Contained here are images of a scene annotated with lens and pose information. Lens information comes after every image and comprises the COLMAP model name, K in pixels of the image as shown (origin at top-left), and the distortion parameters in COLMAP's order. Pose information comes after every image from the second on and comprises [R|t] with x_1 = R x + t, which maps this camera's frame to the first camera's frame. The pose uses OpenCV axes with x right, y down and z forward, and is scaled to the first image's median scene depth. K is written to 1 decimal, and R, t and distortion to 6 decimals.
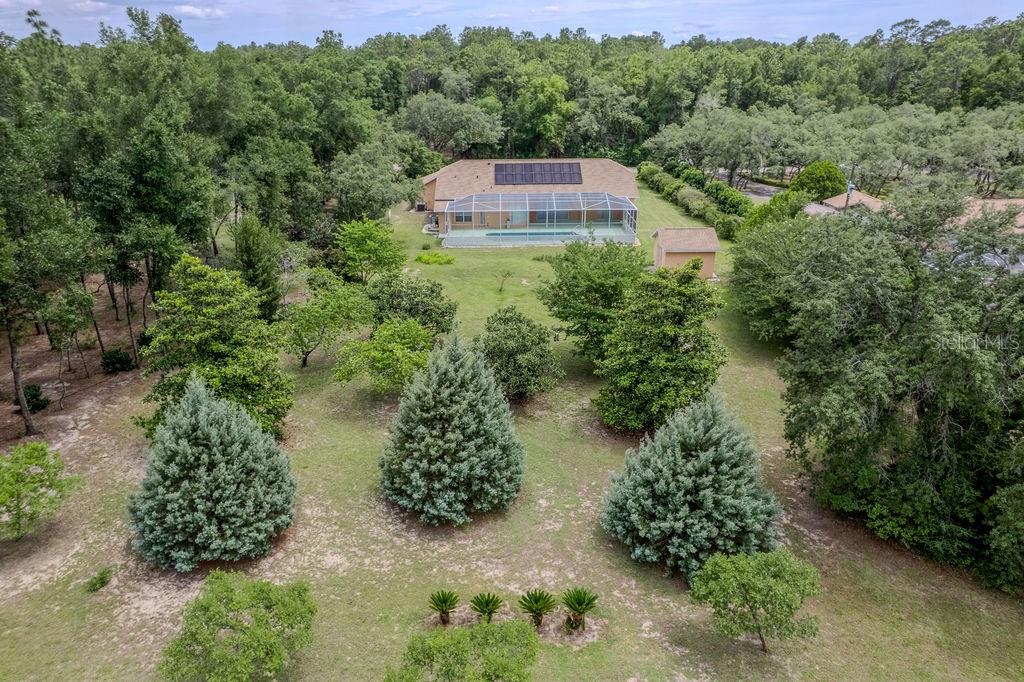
lens RADIAL K [[655.3, 0, 513.7], [0, 655.3, 353.0], [0, 0, 1]] dist [-0.078849, 0.071048]
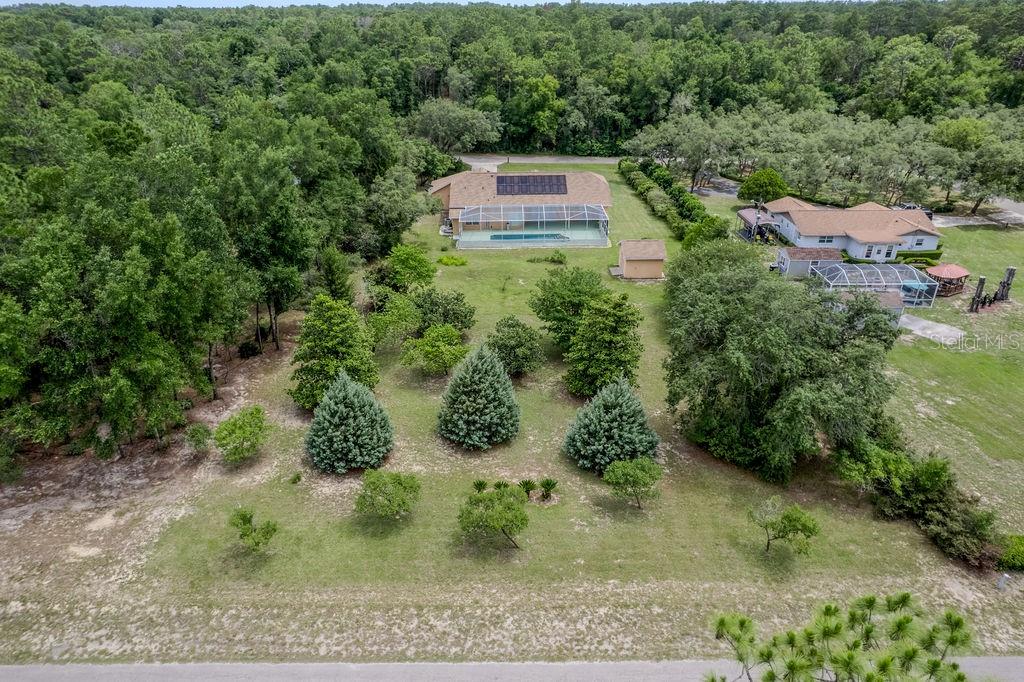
lens RADIAL K [[655.3, 0, 513.7], [0, 655.3, 353.0], [0, 0, 1]] dist [-0.078849, 0.071048]
pose [[0.999985, -0.001785, 0.005200, -0.006381], [0.001406, 0.997399, 0.072060, -0.073604], [-0.005316, -0.072051, 0.997387, -0.432642]]
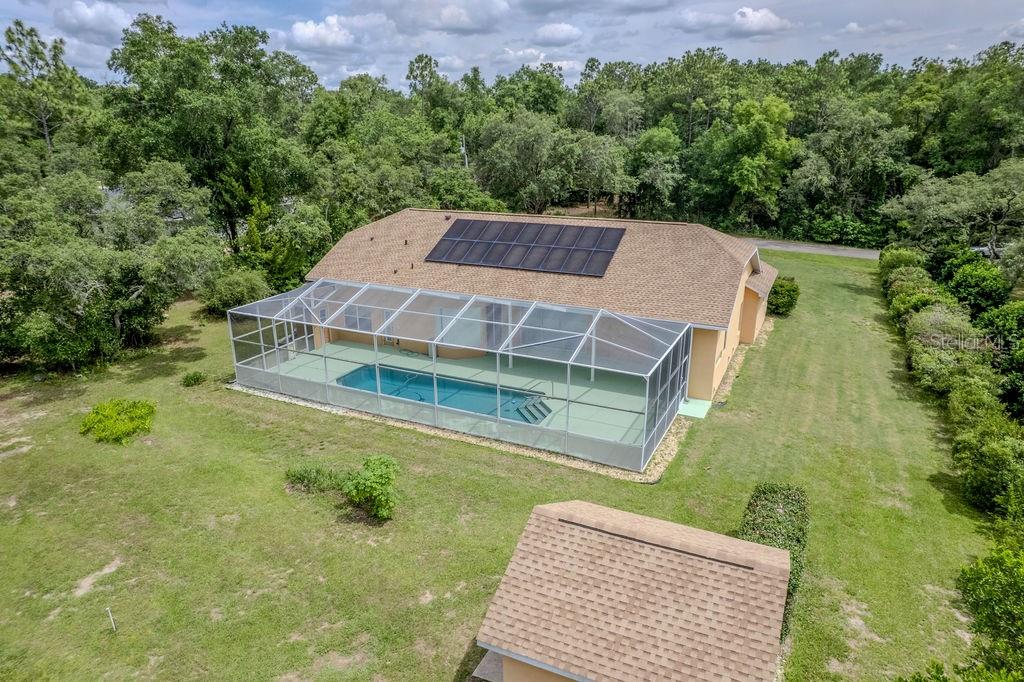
lens RADIAL K [[655.3, 0, 513.7], [0, 655.3, 353.0], [0, 0, 1]] dist [-0.078849, 0.071048]
pose [[0.890906, 0.150064, -0.428680, 0.388657], [-0.187167, 0.981275, -0.045473, -0.295136], [0.413829, 0.120747, 0.902311, 0.975962]]
